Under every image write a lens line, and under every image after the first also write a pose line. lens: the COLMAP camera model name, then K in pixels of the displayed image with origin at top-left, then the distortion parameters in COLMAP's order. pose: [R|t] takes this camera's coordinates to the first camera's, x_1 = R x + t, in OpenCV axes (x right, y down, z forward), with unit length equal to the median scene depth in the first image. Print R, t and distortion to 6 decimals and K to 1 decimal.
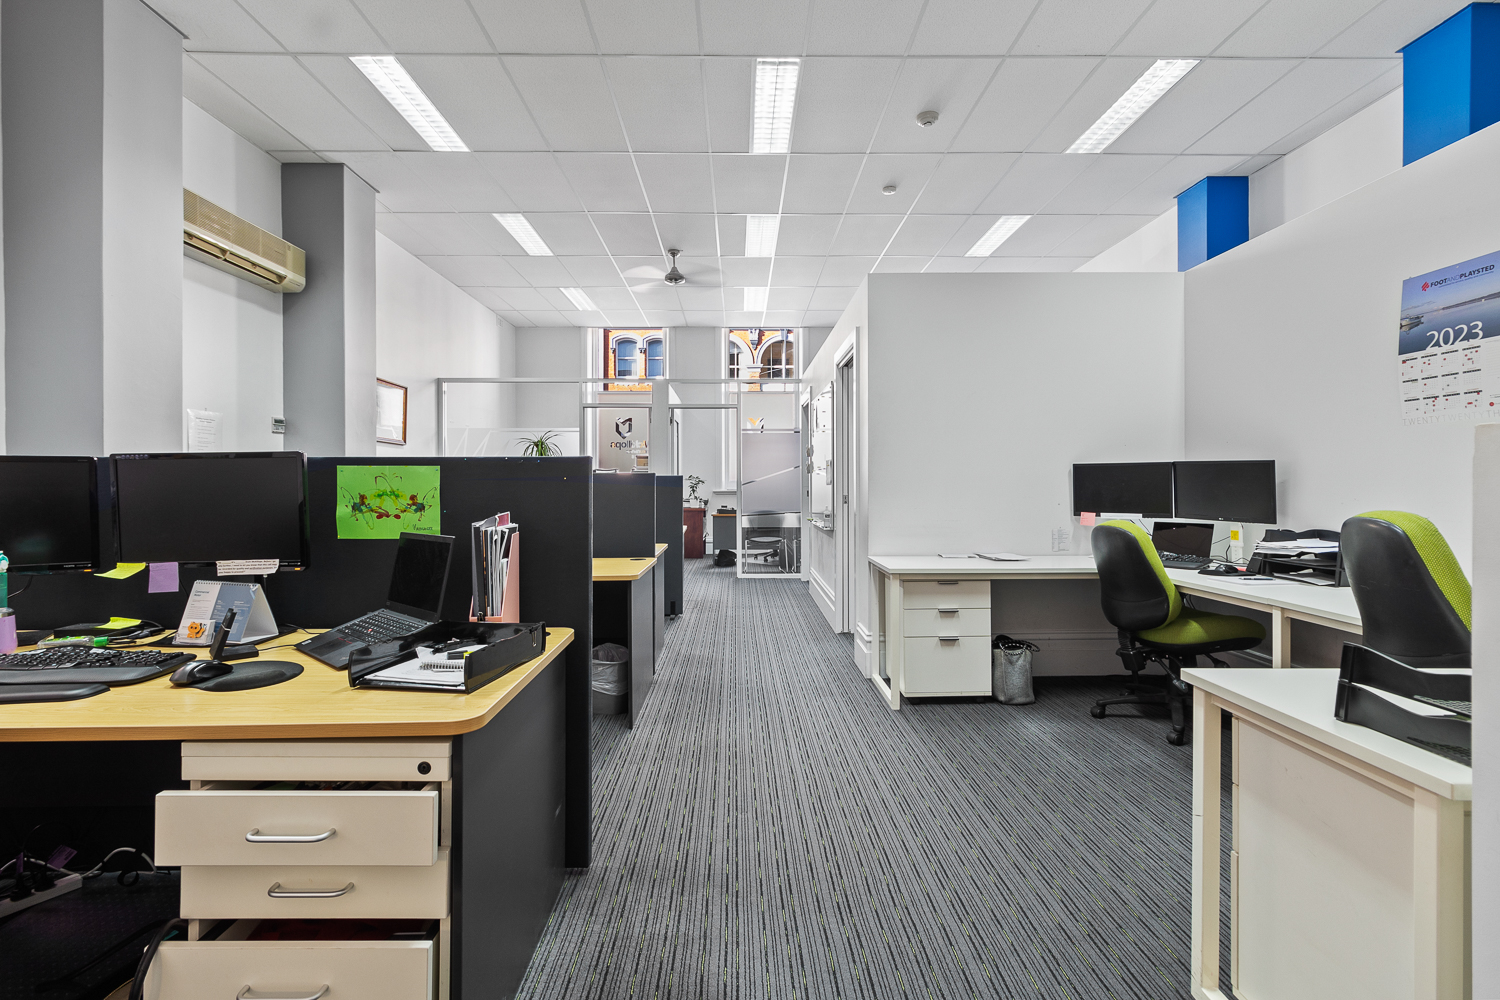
lens RADIAL K [[693.0, 0, 739.7], [0, 693.0, 495.3], [0, 0, 1]] dist [-0.000644, 0.000051]
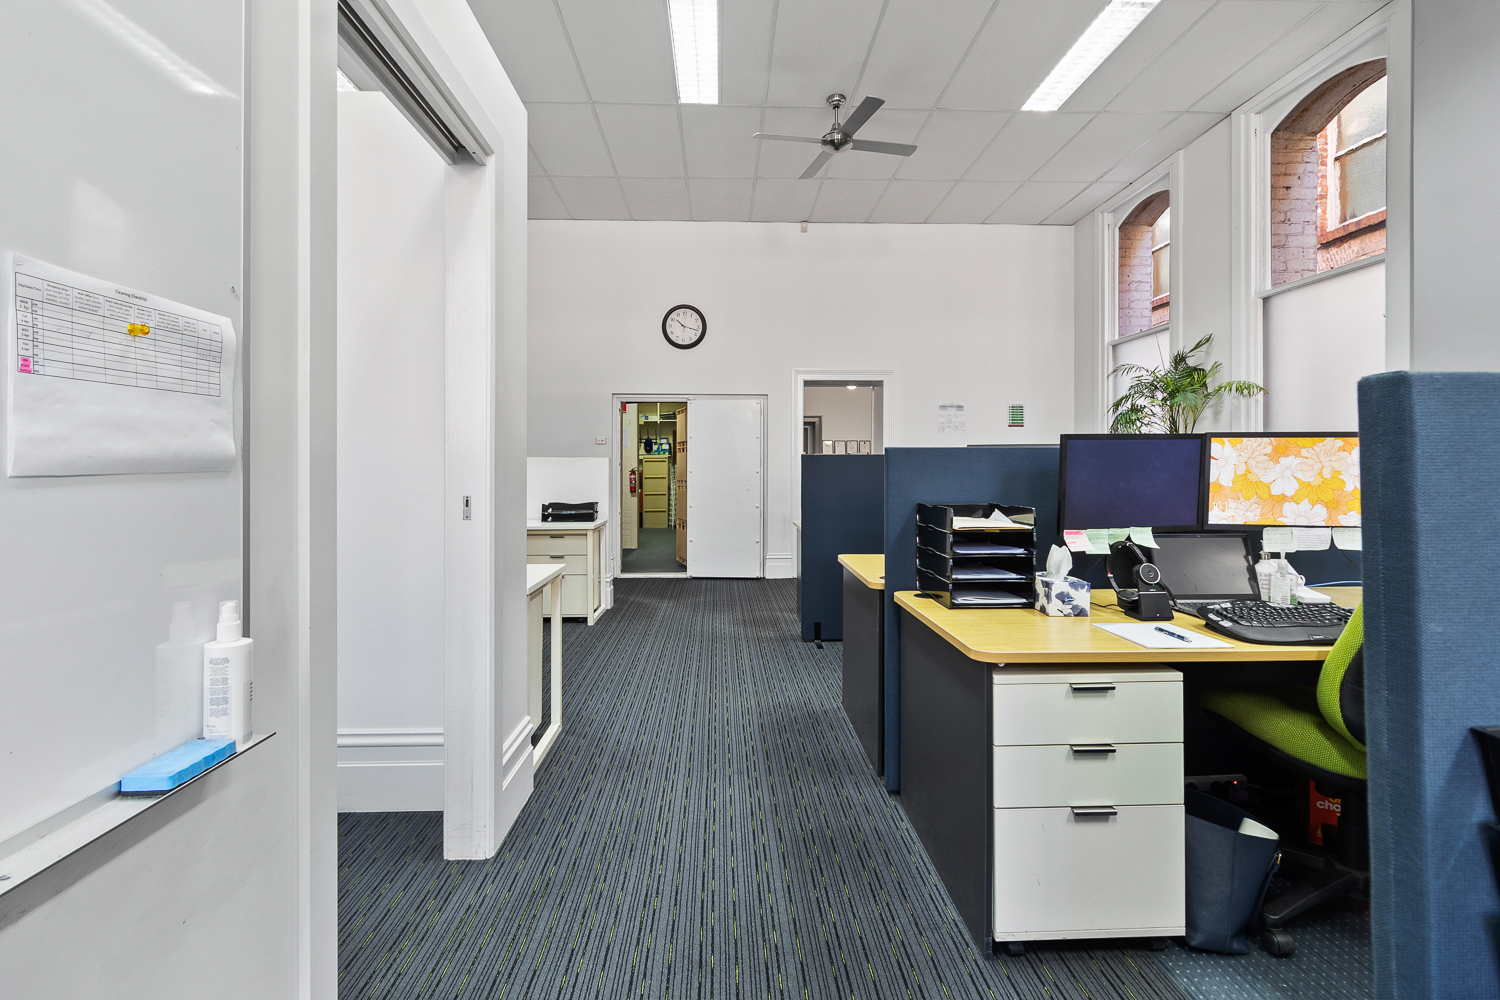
lens RADIAL K [[693.0, 0, 748.2], [0, 693.0, 488.6], [0, 0, 1]] dist [-0.000644, 0.000051]
pose [[-0.999320, 0.010403, -0.035375, 0.013259], [0.009854, 0.999829, 0.015671, -0.001360], [0.035532, 0.015312, -0.999251, 1.549606]]
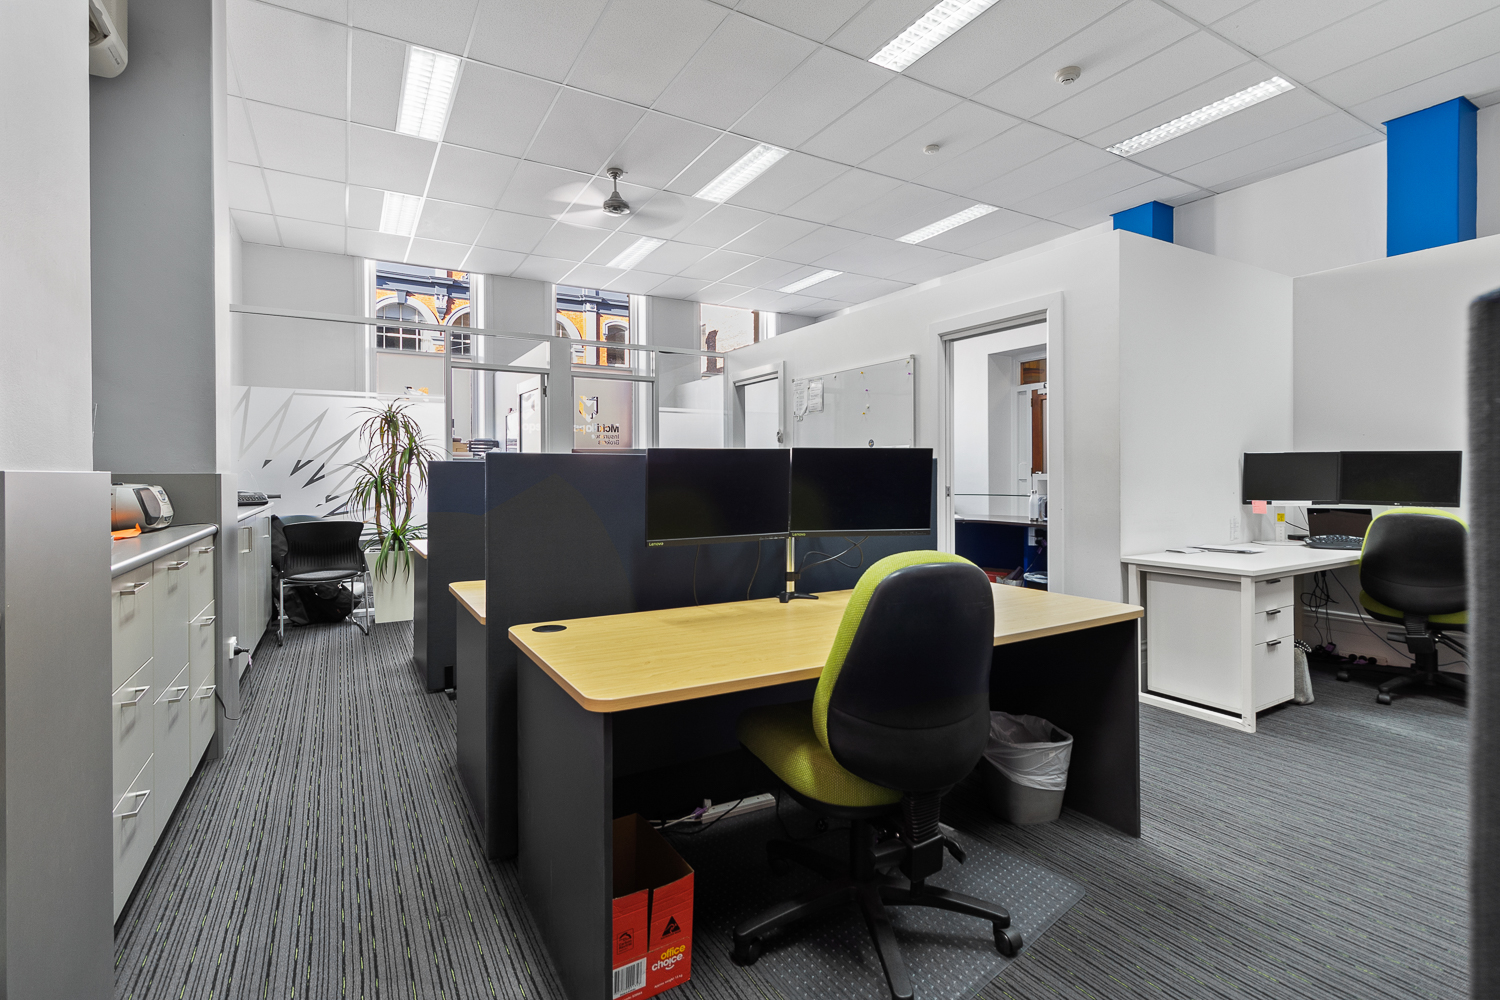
lens RADIAL K [[693.0, 0, 747.9], [0, 693.0, 483.6], [0, 0, 1]] dist [-0.000644, 0.000051]
pose [[0.869736, -0.006862, 0.493470, -0.640733], [0.008118, 0.999967, -0.000404, -0.005657], [-0.493451, 0.004358, 0.869763, 0.476761]]
